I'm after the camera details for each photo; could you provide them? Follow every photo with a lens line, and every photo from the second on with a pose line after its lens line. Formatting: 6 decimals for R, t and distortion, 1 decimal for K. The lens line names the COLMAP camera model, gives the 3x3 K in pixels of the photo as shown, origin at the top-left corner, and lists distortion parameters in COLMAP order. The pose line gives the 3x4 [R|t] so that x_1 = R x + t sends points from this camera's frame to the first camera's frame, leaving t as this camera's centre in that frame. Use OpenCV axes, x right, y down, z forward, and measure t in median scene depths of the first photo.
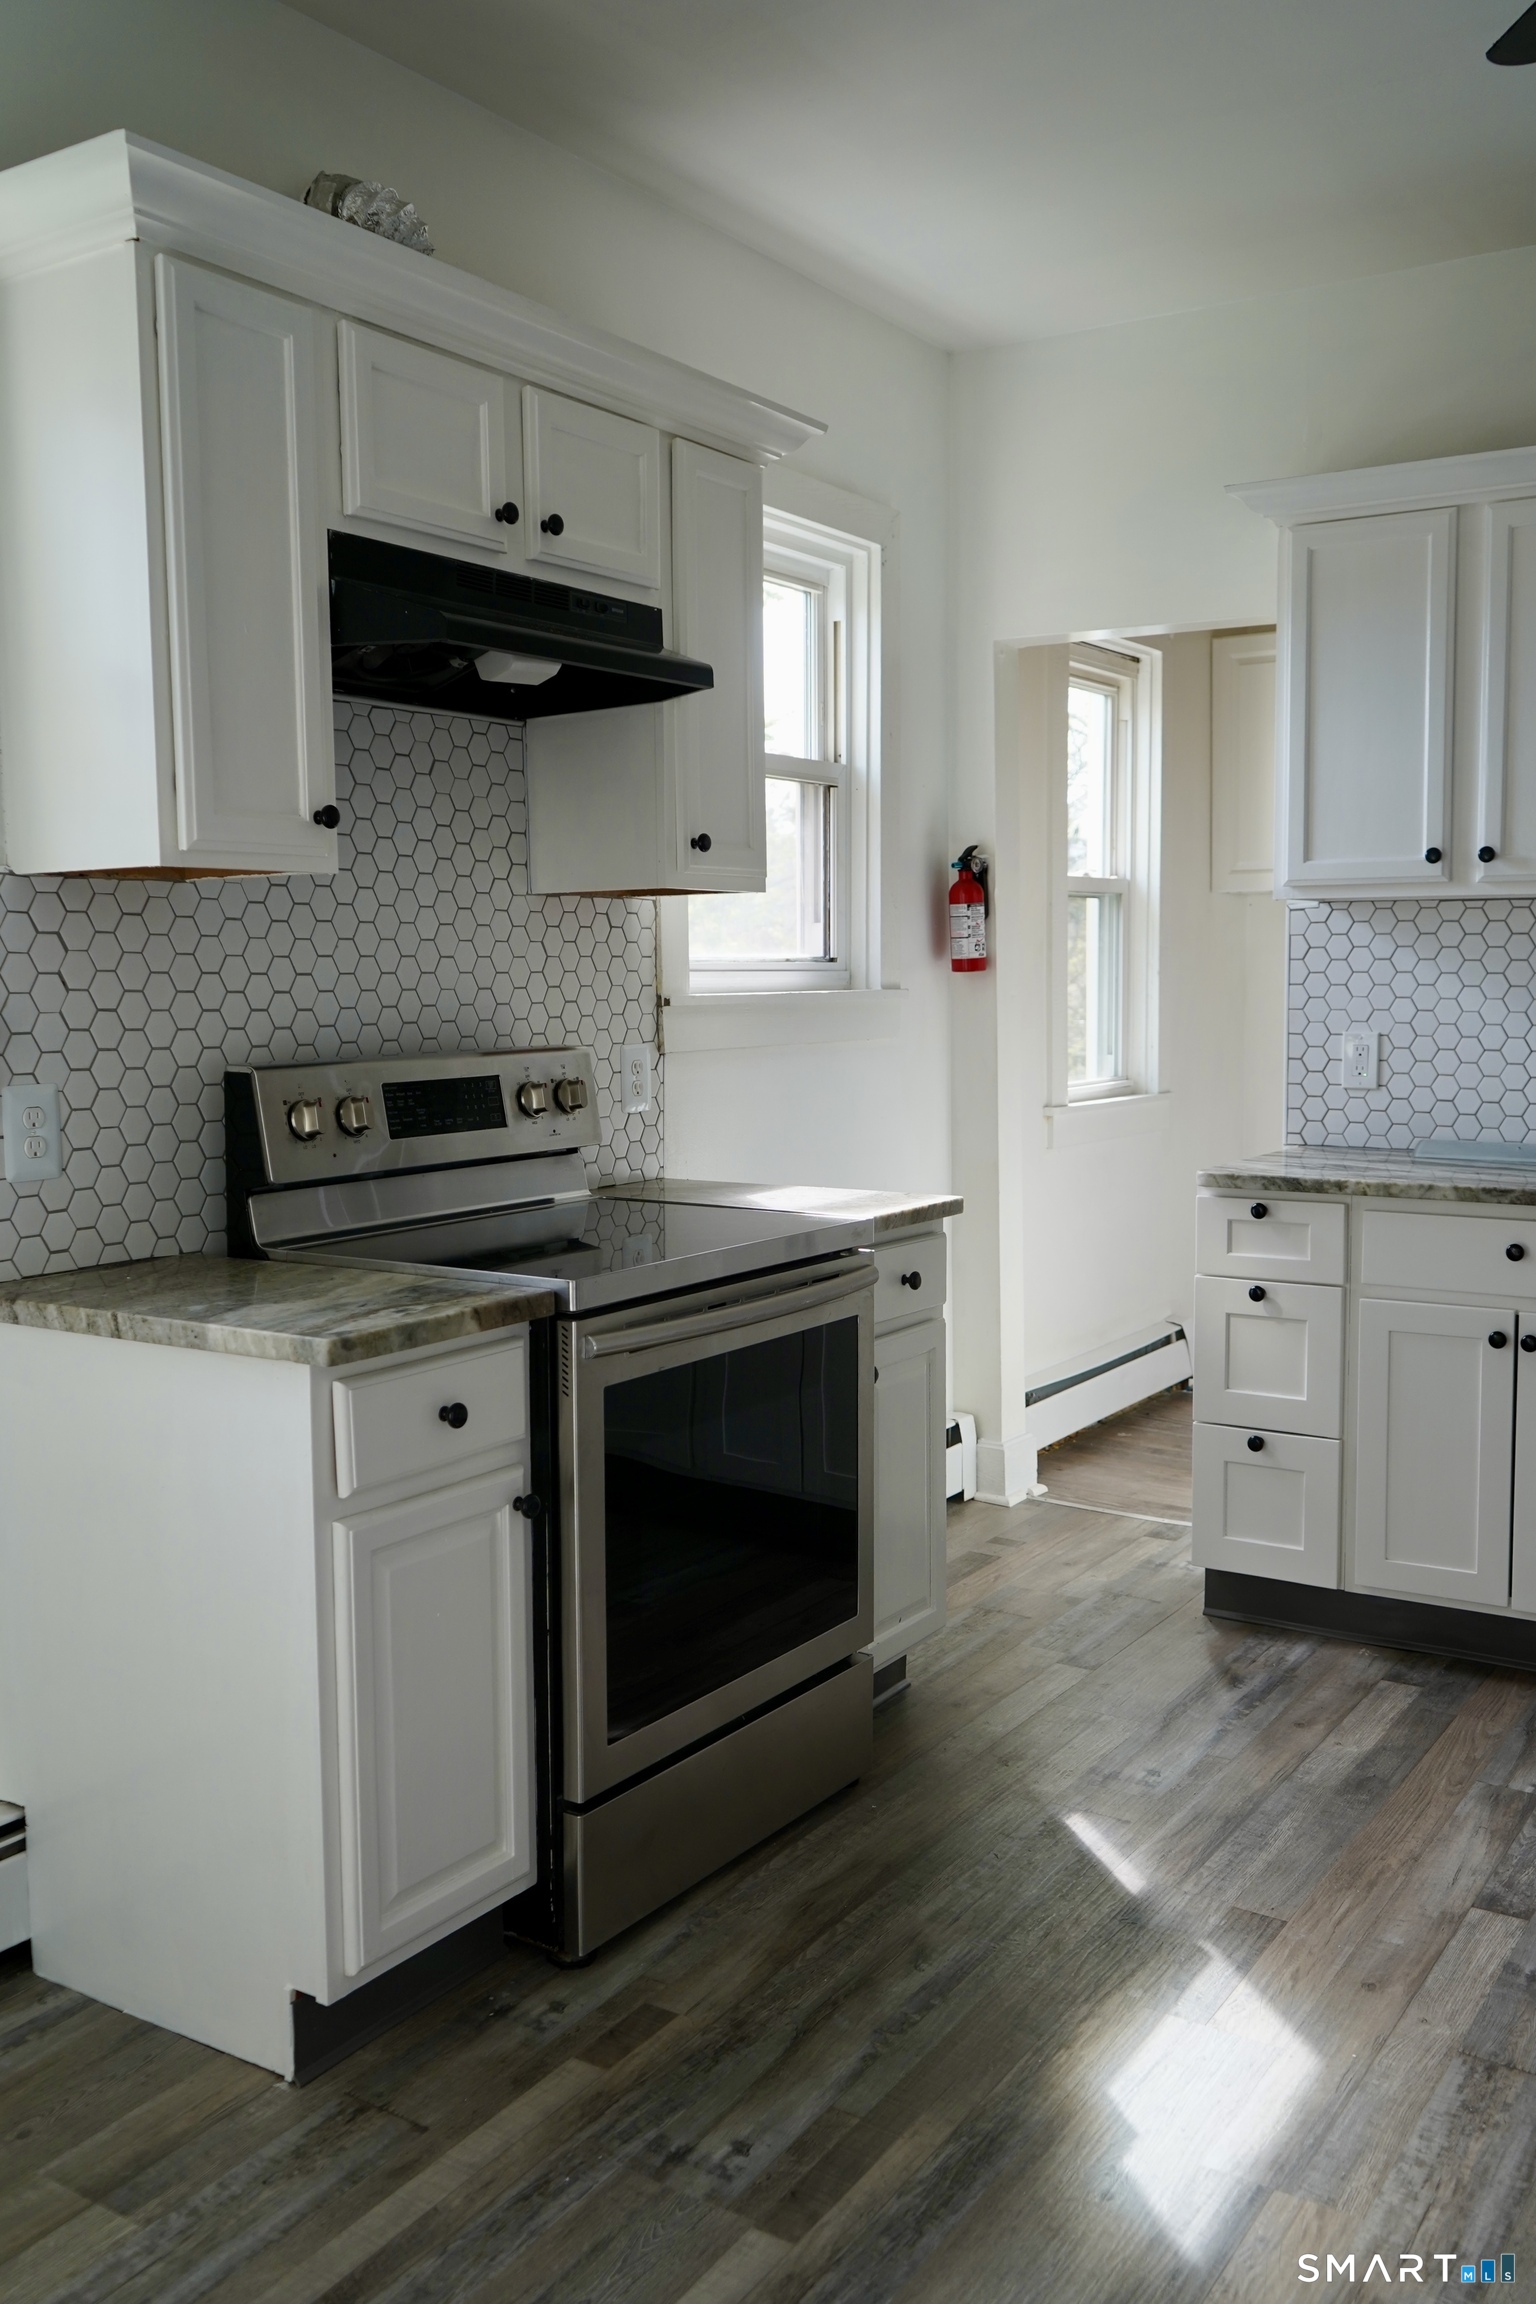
lens RADIAL K [[2028.4, 0, 774.8], [0, 2028.4, 1150.4], [0, 0, 1]] dist [-0.010856, 0.016150]
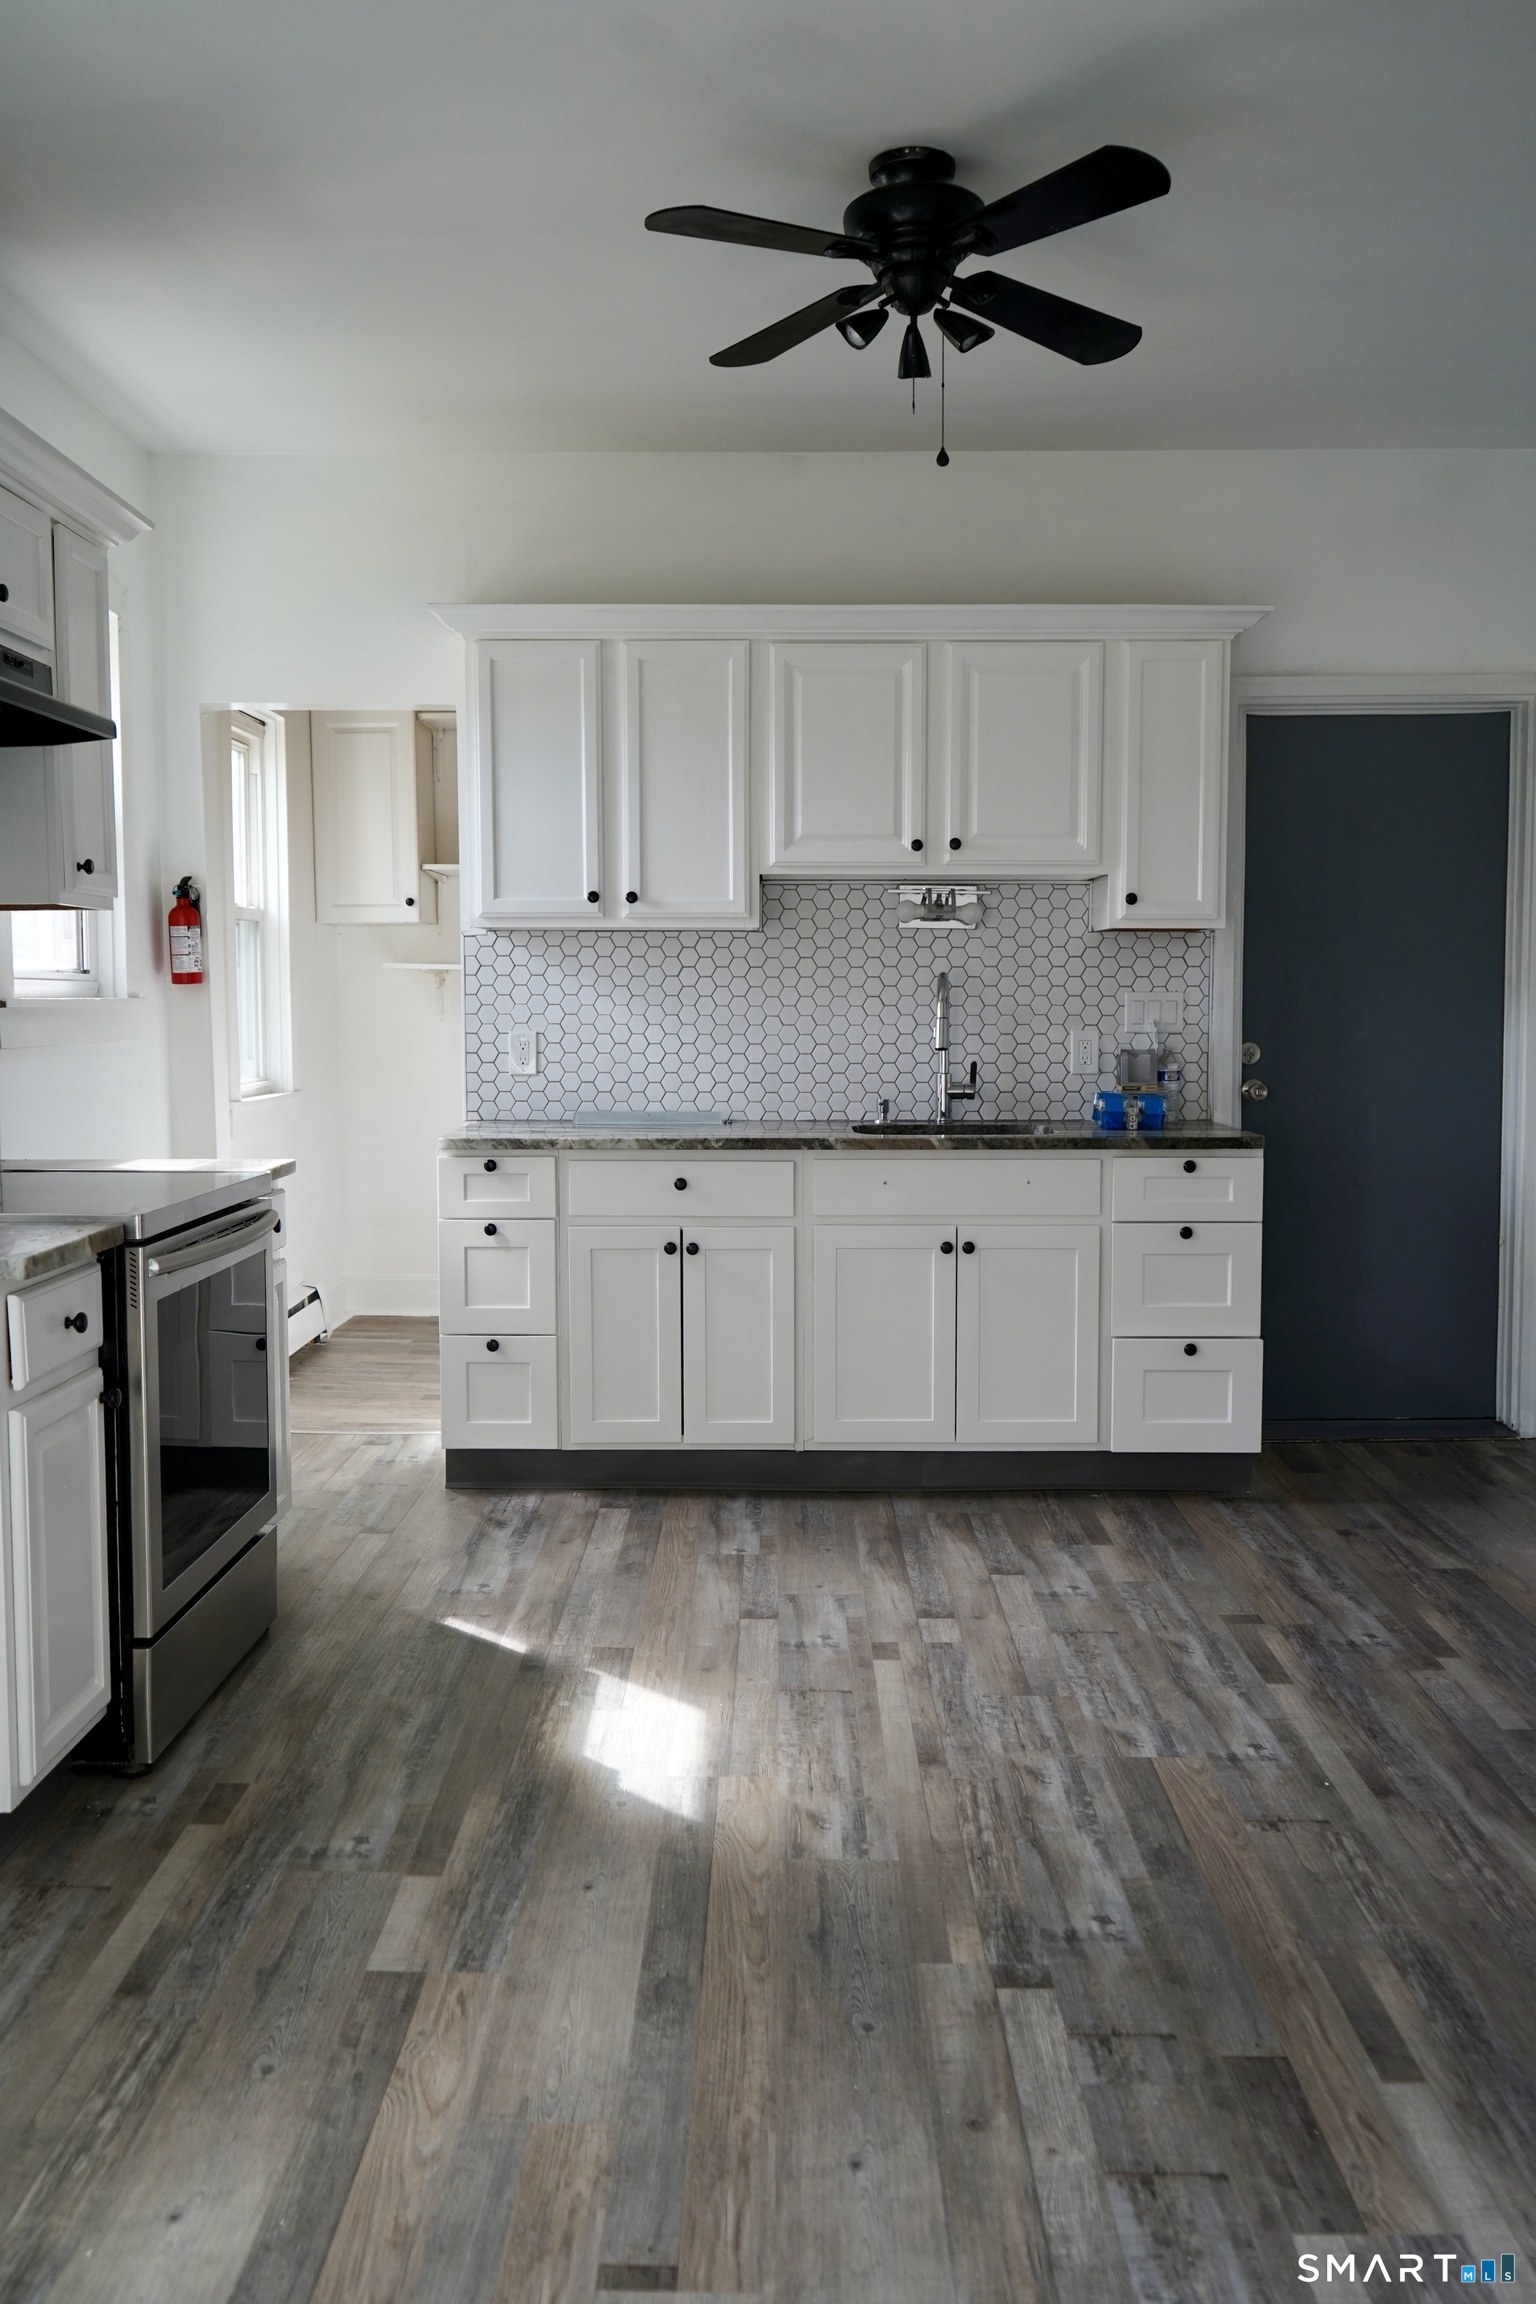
lens RADIAL K [[1915.0, 0, 758.0], [0, 1915.0, 1150.3], [0, 0, 1]] dist [-0.007155, -0.000280]
pose [[0.848276, -0.037389, 0.528232, -0.291250], [0.044104, 0.999027, -0.000114, 0.030595], [-0.527714, 0.023394, 0.849100, -0.148471]]
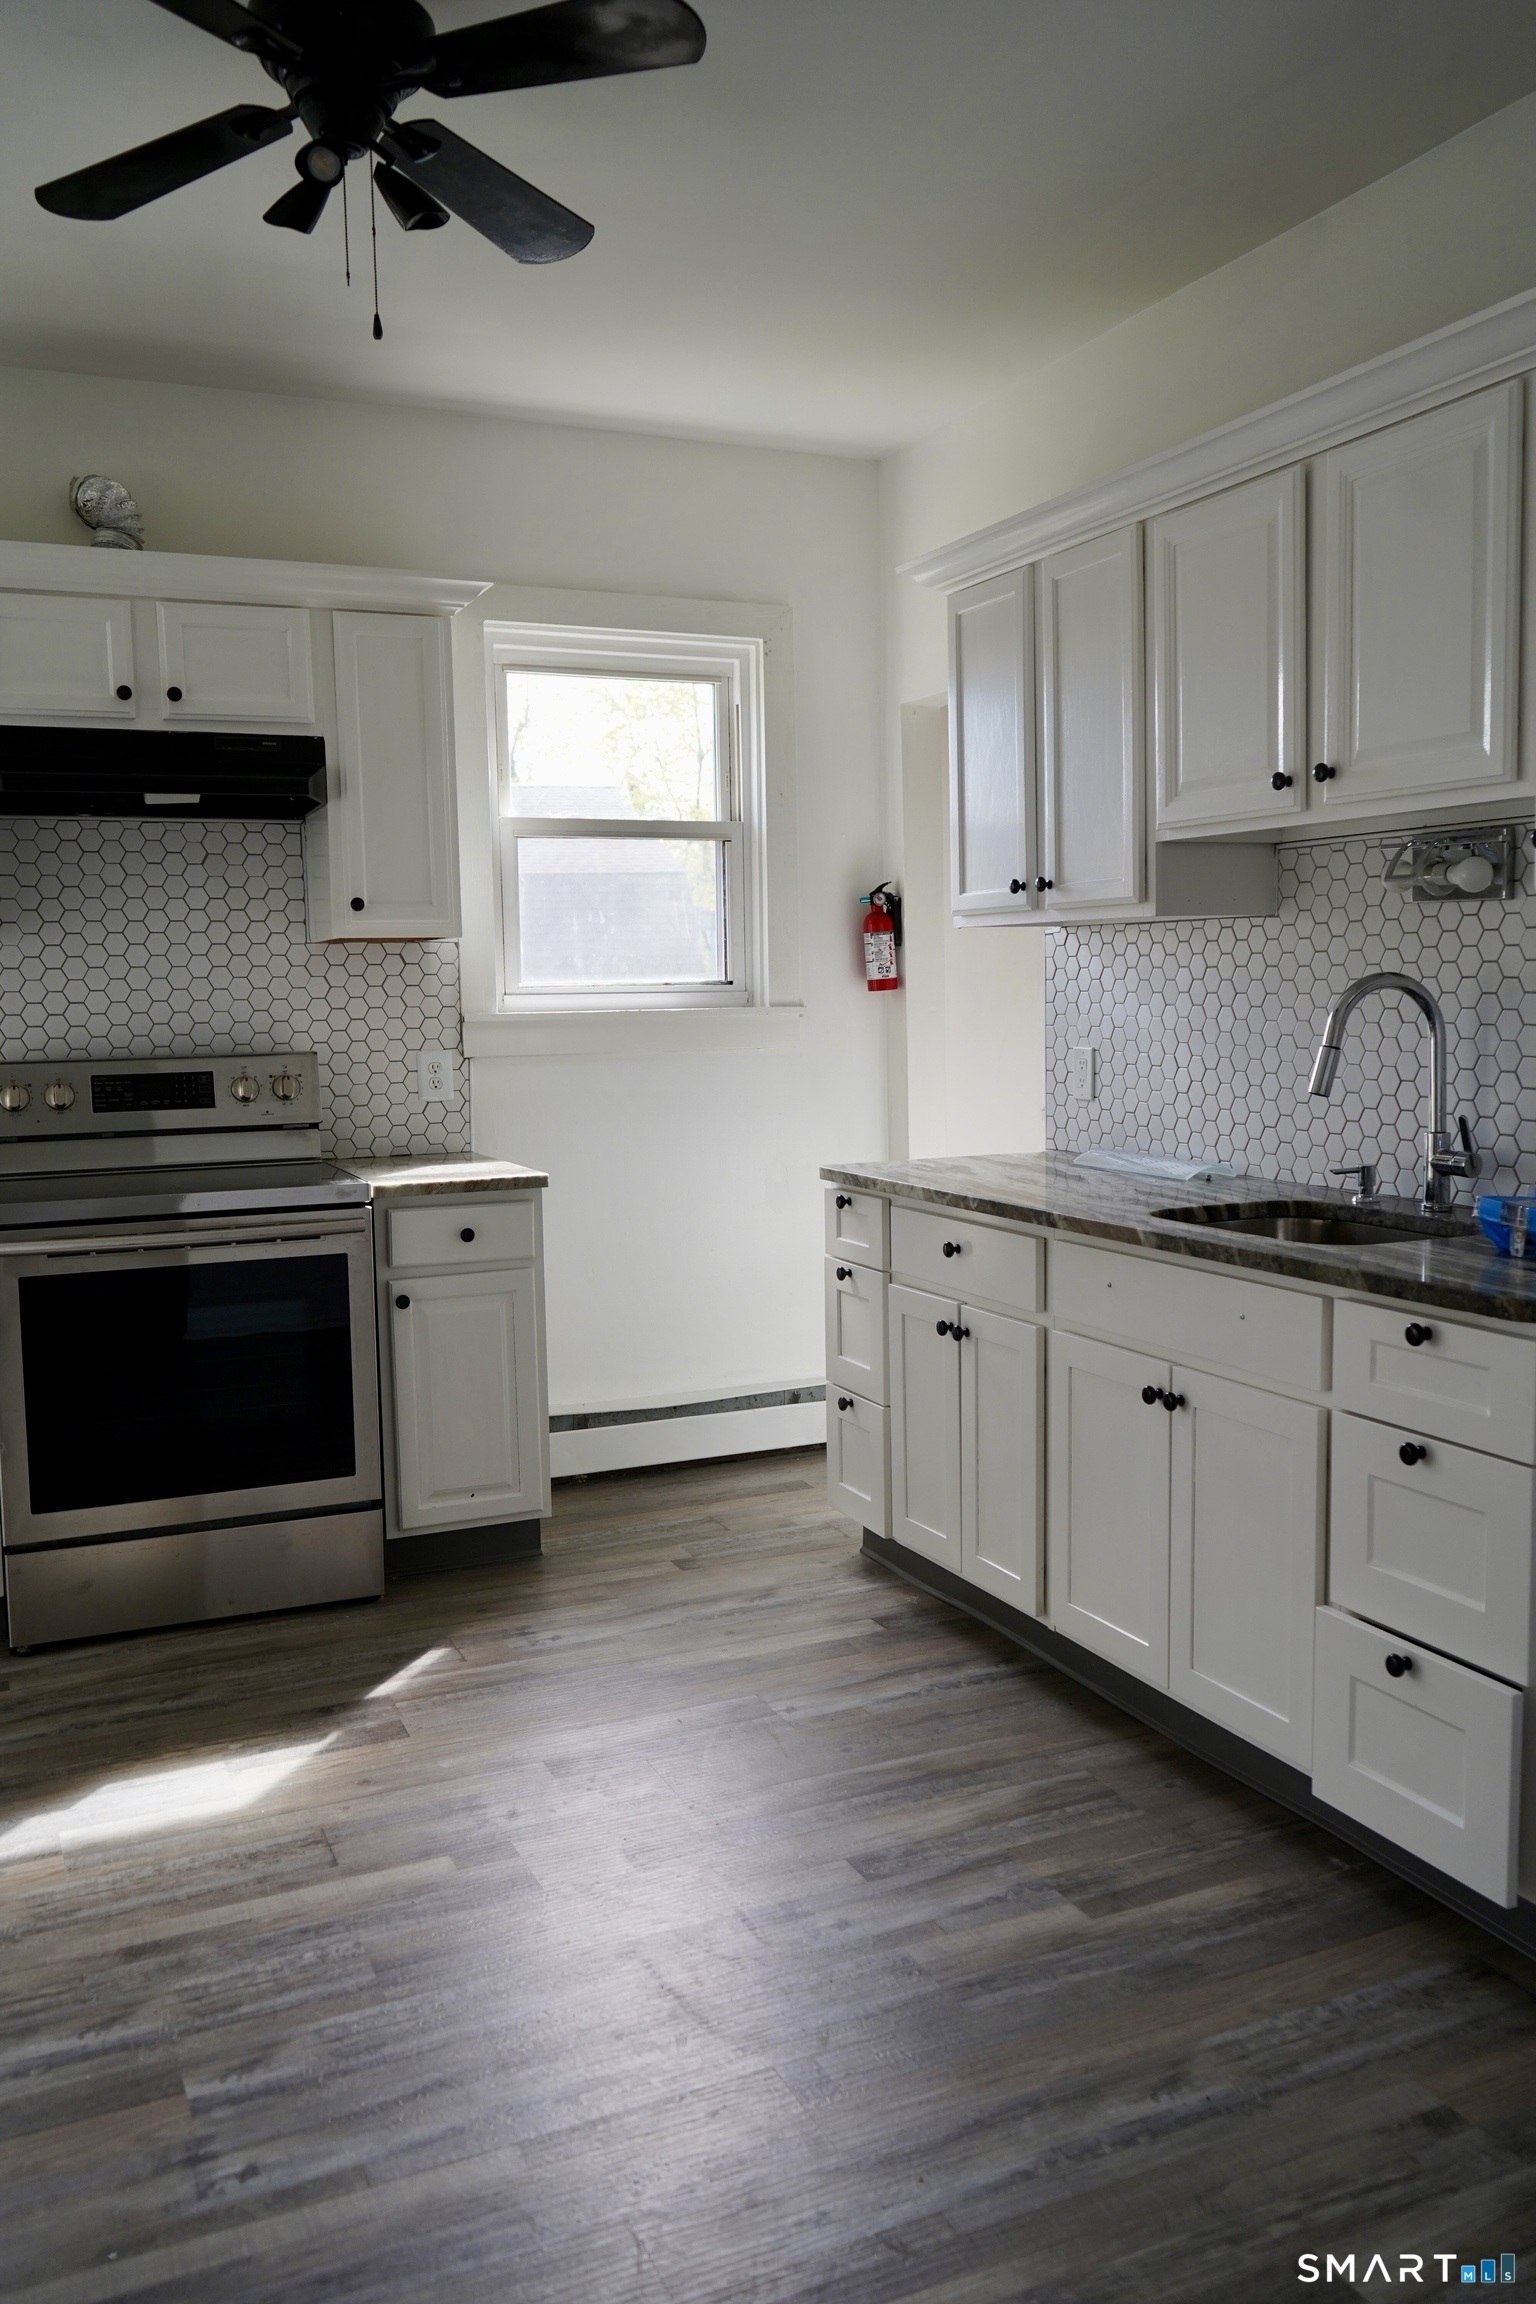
lens RADIAL K [[1835.8, 0, 767.9], [0, 1835.8, 1149.3], [0, 0, 1]] dist [-0.006013, 0.007556]
pose [[0.837616, 0.041627, -0.544671, 0.850989], [-0.037910, 0.999118, 0.018059, -0.018932], [0.544942, 0.005522, 0.838455, 0.111678]]
